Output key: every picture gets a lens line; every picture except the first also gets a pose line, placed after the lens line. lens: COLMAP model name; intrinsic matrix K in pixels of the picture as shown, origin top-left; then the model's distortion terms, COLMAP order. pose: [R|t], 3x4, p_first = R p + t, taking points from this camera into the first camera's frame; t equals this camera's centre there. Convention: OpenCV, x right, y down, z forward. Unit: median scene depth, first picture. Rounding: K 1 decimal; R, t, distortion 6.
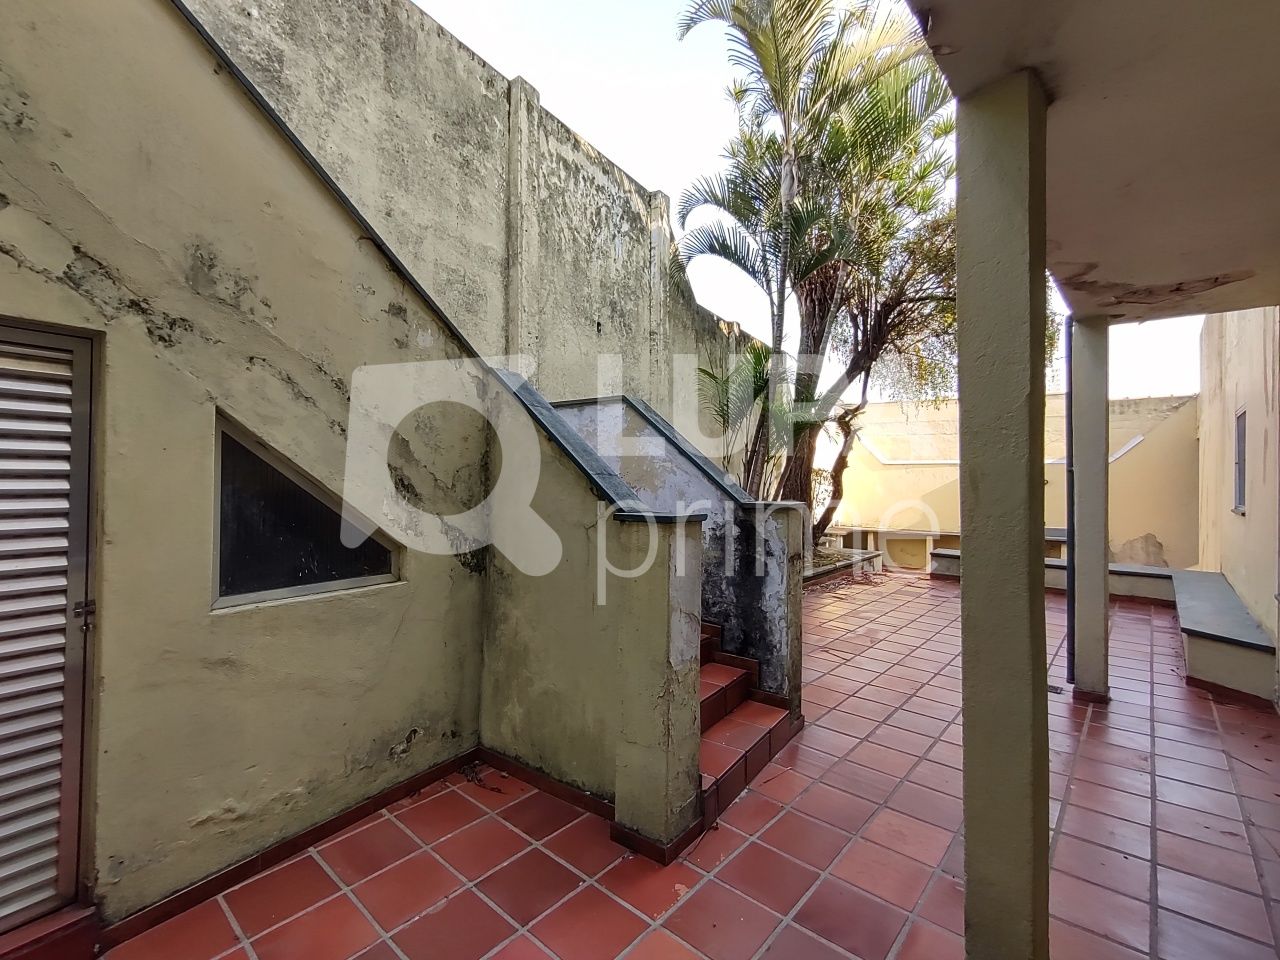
lens RADIAL K [[576.5, 0, 639.0], [0, 576.5, 474.7], [0, 0, 1]] dist [-0.000557, 0.000052]
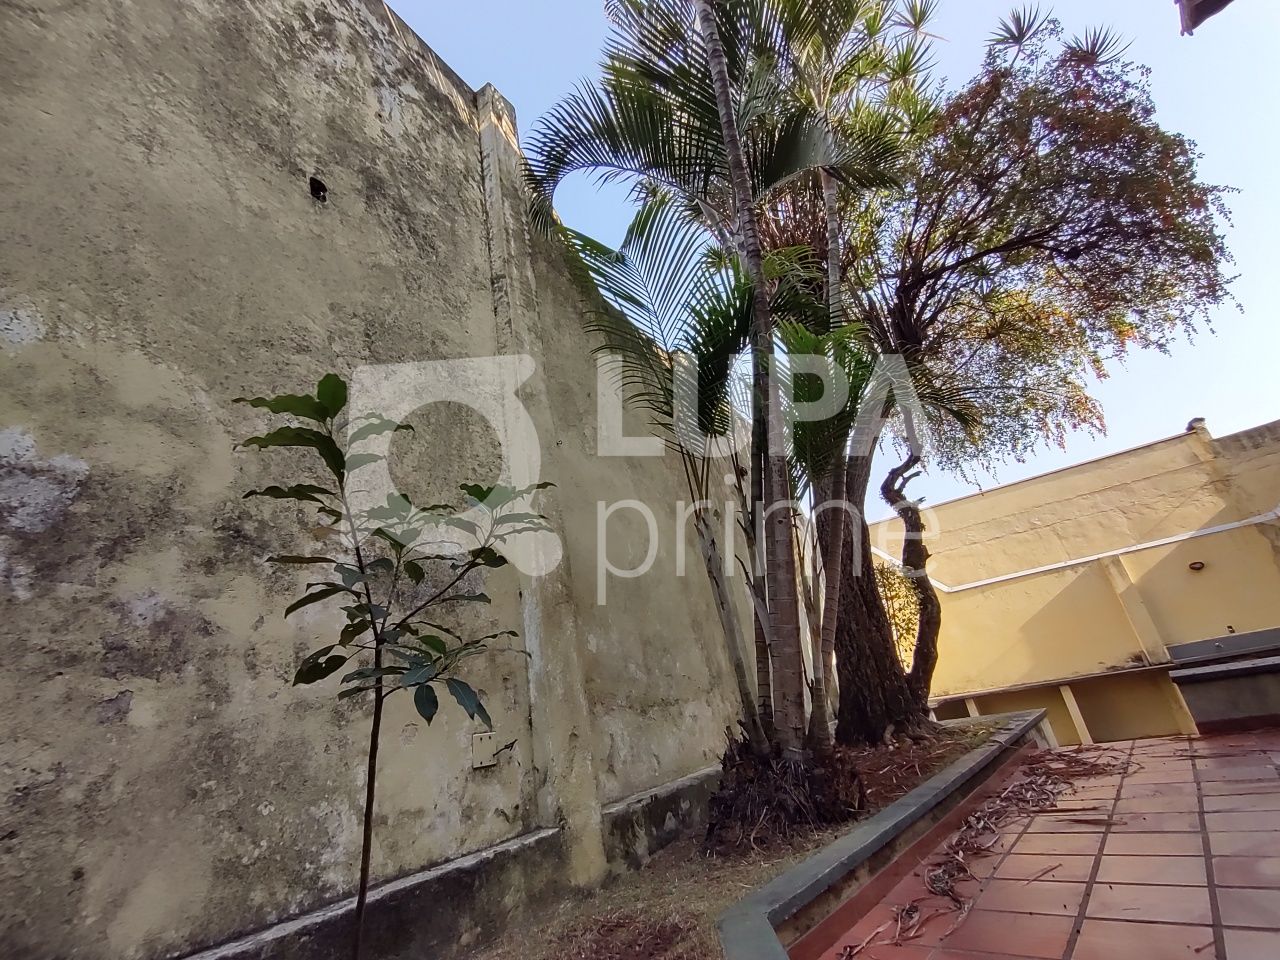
lens RADIAL K [[576.5, 0, 641.8], [0, 576.5, 469.5], [0, 0, 1]] dist [-0.000557, 0.000052]
pose [[0.985553, -0.160982, 0.052634, 0.093791], [0.168762, 0.907133, -0.385524, 0.112005], [0.014317, 0.388837, 0.921195, 0.614071]]
